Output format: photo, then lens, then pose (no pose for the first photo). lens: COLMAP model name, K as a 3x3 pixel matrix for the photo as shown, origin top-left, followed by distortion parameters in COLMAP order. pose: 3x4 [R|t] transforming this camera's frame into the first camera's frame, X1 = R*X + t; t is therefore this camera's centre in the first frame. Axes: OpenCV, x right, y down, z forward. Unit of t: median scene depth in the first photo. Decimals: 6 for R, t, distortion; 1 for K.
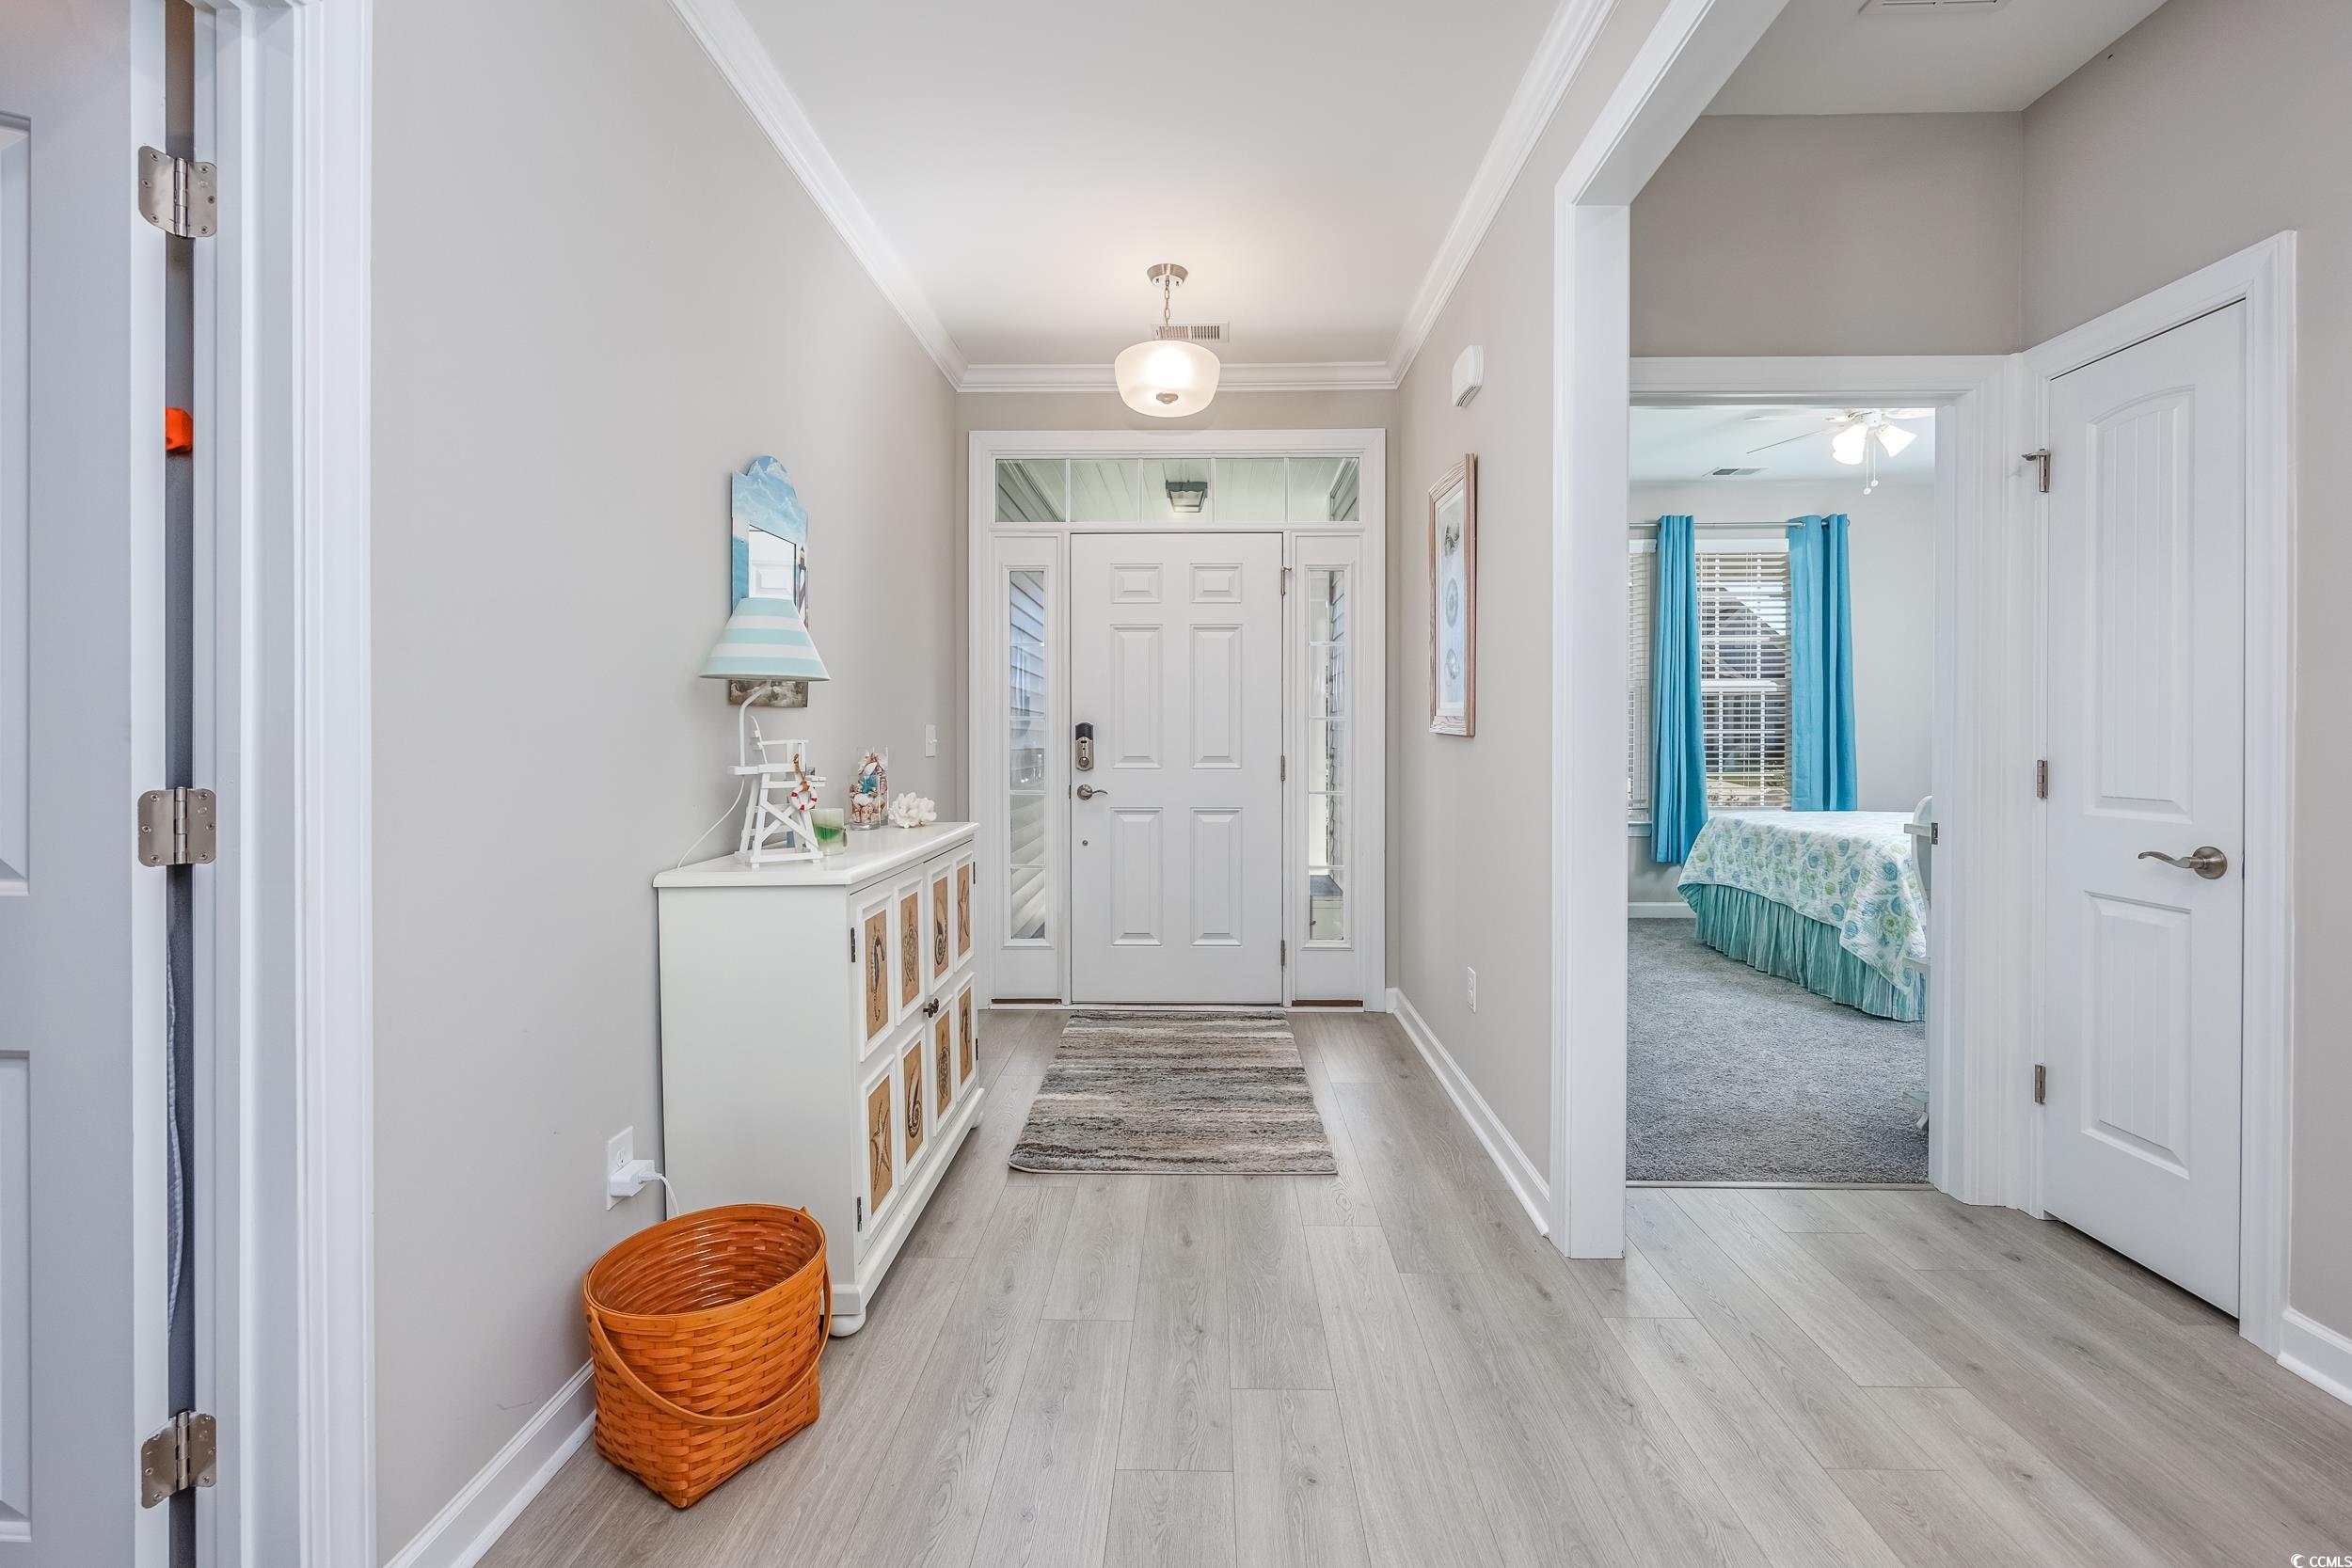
lens RADIAL K [[948.4, 0, 1174.9], [0, 948.4, 745.1], [0, 0, 1]] dist [-0.012626, 0.000104]
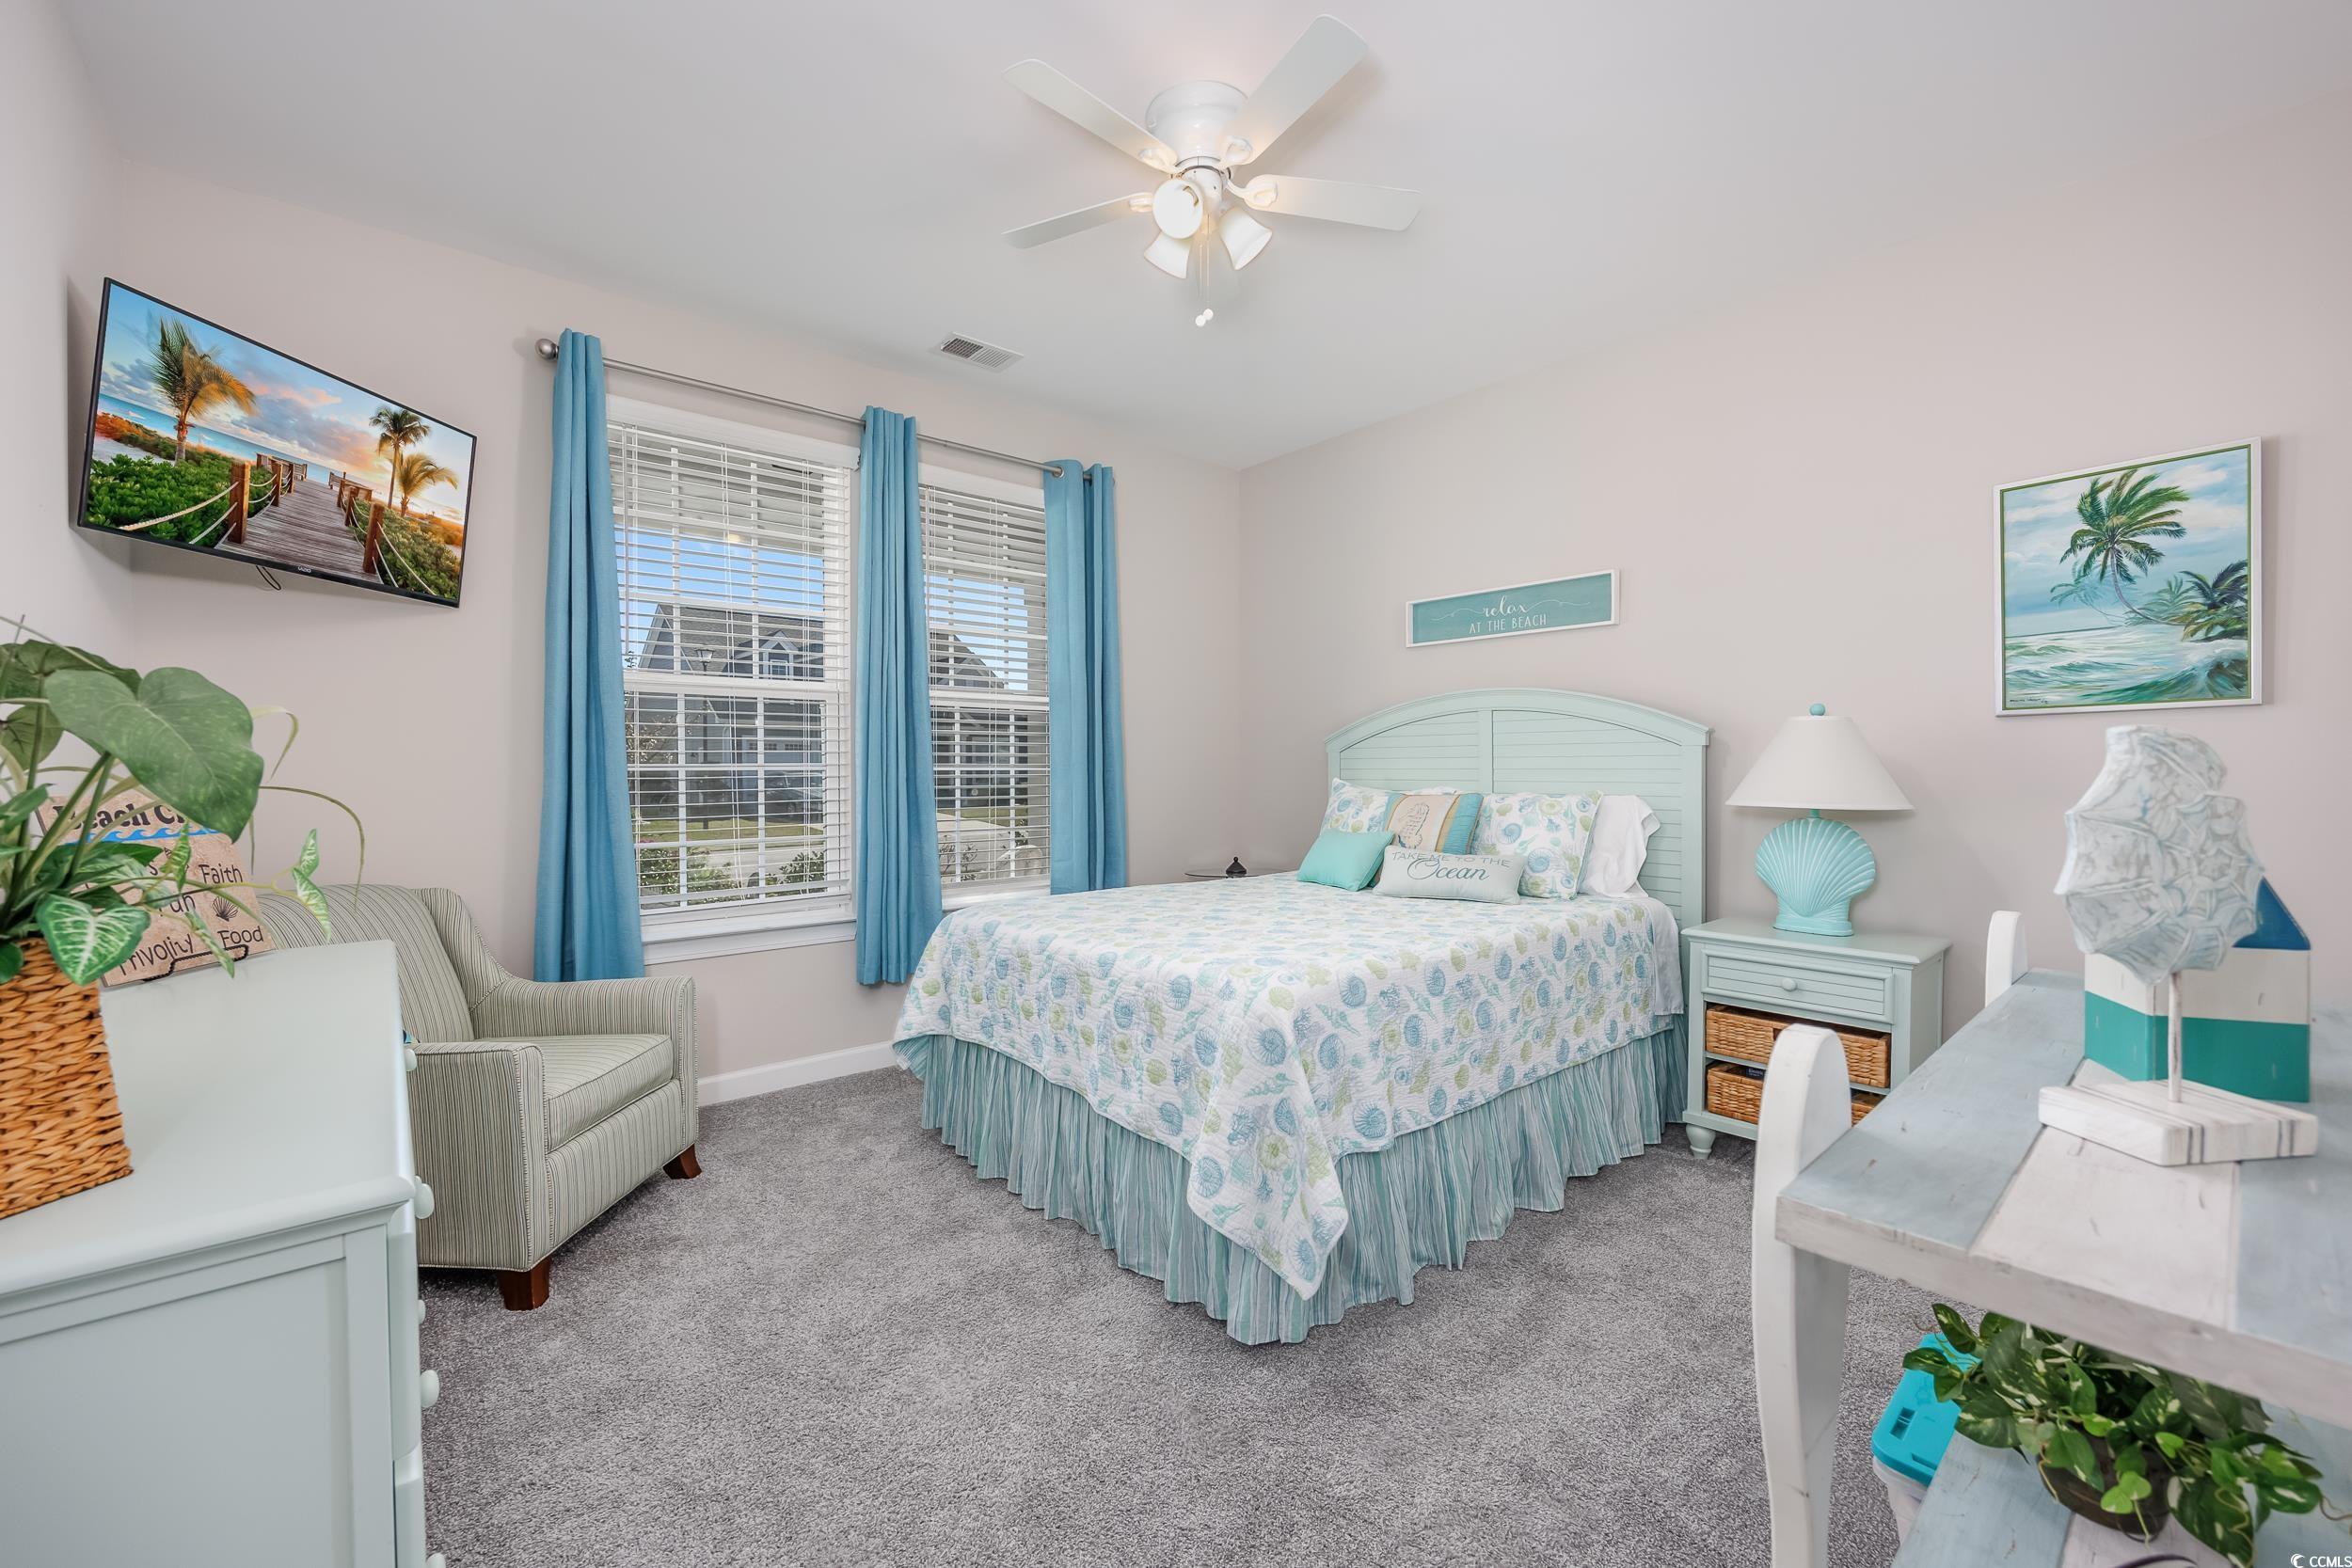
lens RADIAL K [[948.4, 0, 1171.5], [0, 948.4, 778.5], [0, 0, 1]] dist [-0.012626, 0.000104]
pose [[0.731939, -0.007068, 0.681333, 0.314089], [0.010427, 0.999945, -0.000829, -0.006262], [-0.681290, 0.007711, 0.731973, 0.550741]]
